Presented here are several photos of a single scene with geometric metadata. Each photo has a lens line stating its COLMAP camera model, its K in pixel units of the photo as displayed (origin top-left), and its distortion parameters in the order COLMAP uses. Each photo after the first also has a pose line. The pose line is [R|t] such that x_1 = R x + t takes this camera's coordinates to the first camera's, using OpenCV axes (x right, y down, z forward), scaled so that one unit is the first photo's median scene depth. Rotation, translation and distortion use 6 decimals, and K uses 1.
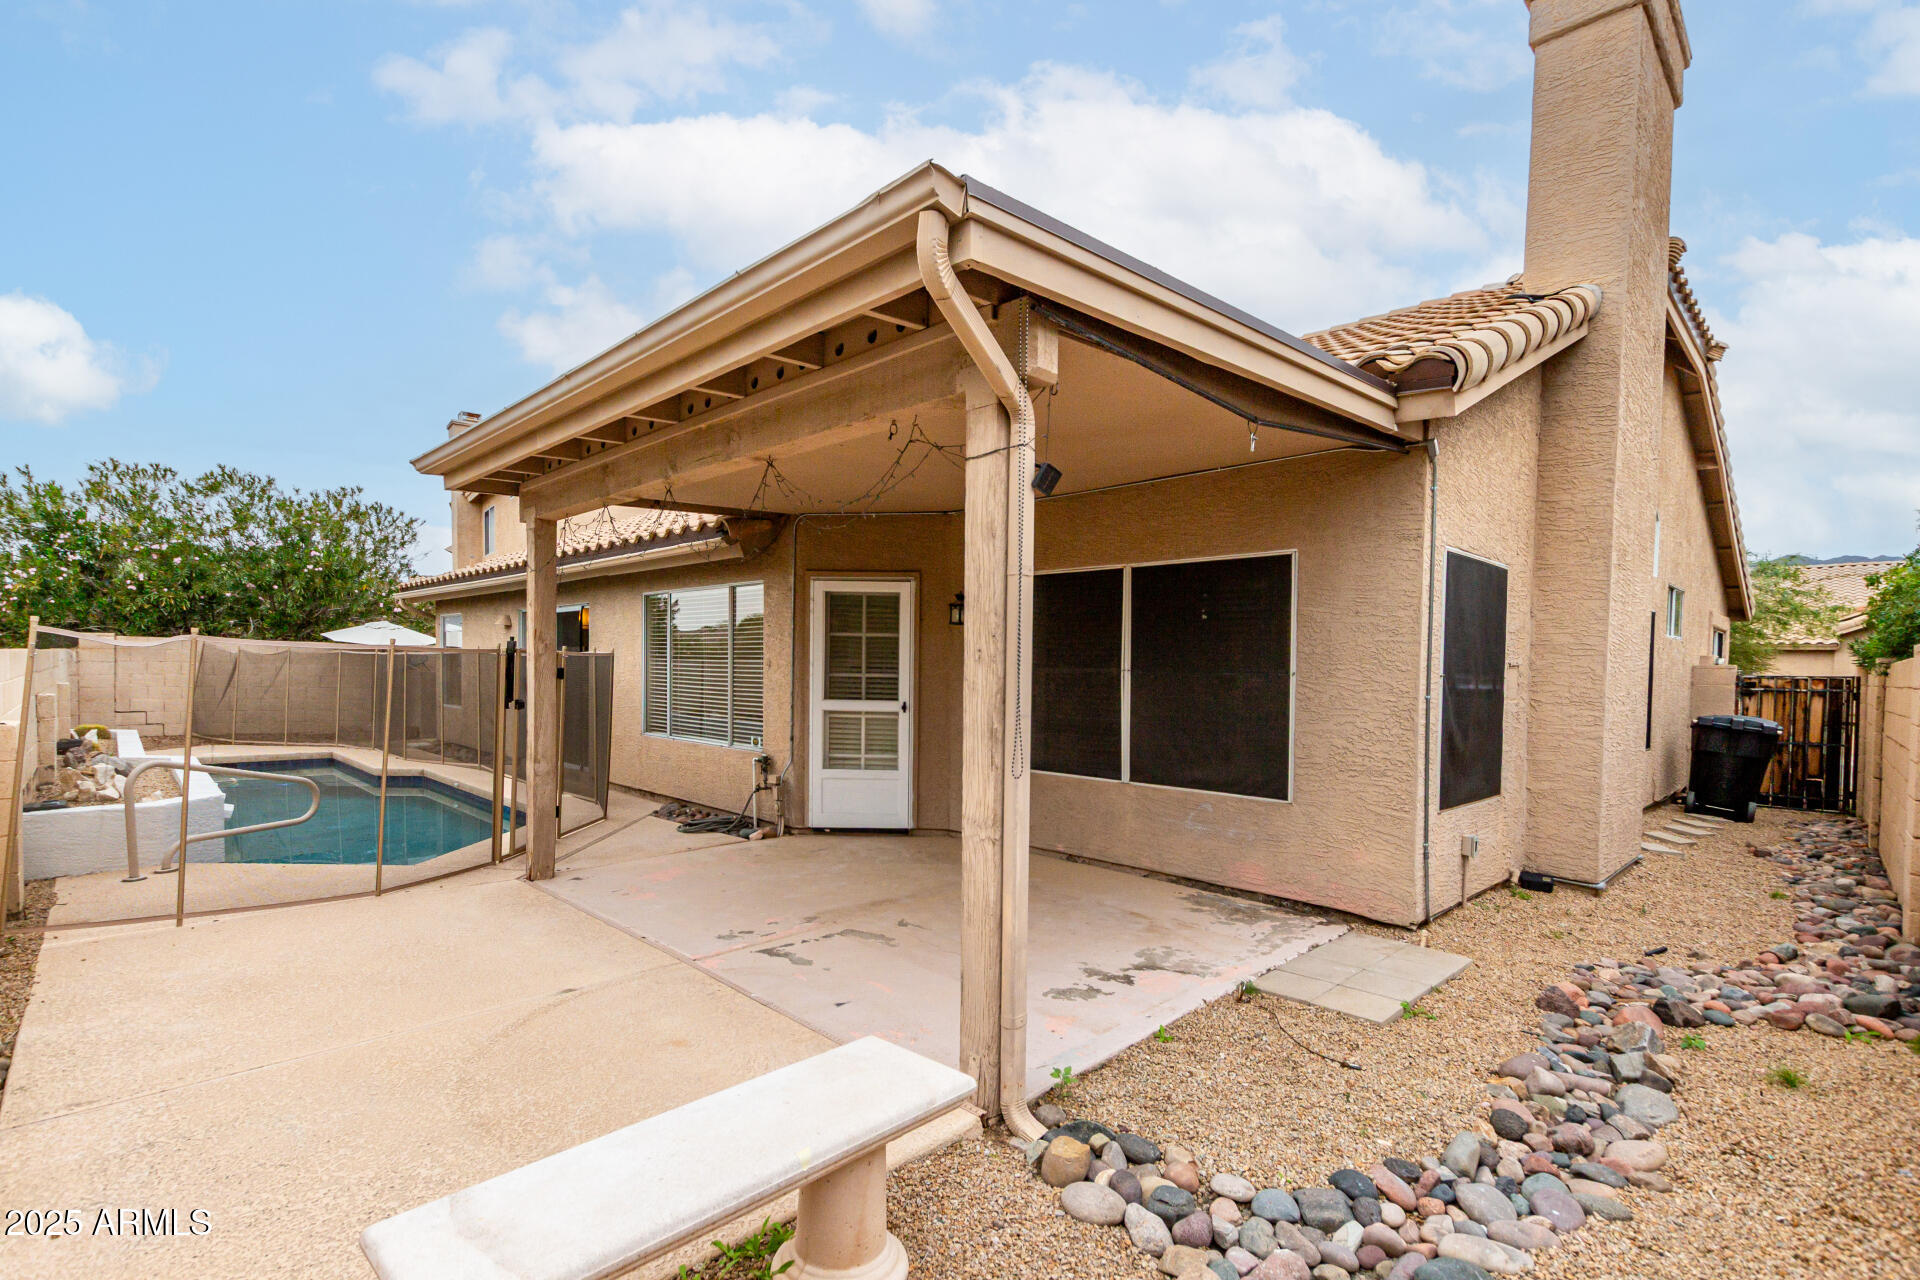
lens RADIAL K [[909.9, 0, 956.4], [0, 909.9, 660.2], [0, 0, 1]] dist [0.000457, -0.000227]
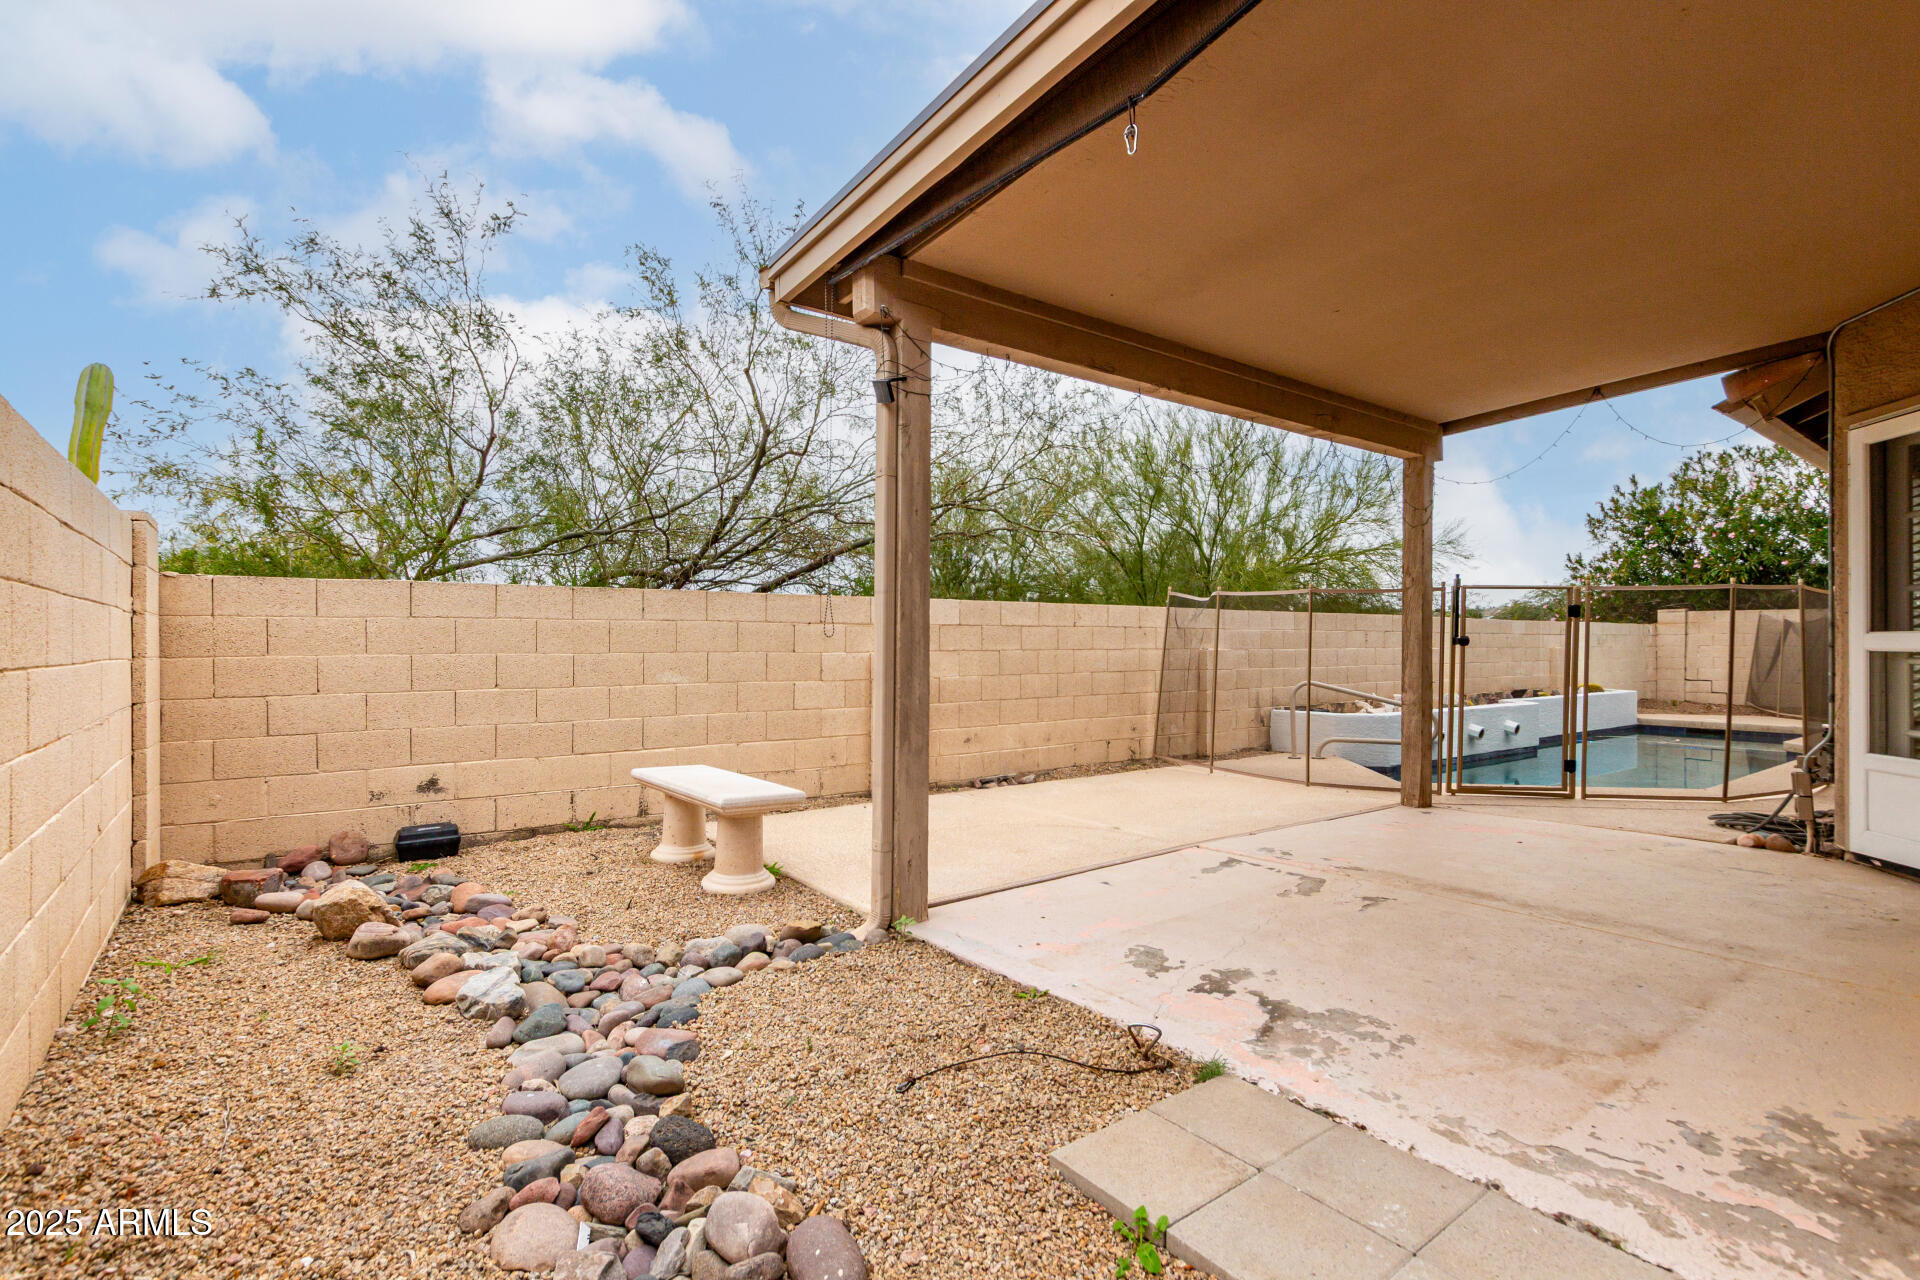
lens RADIAL K [[874.3, 0, 955.0], [0, 874.3, 644.7], [0, 0, 1]] dist [0.001243, -0.000174]
pose [[-0.143872, -0.017296, -0.989445, 0.752706], [0.001887, 0.999841, -0.017752, 0.091667], [0.989595, -0.004421, -0.143816, 0.789207]]
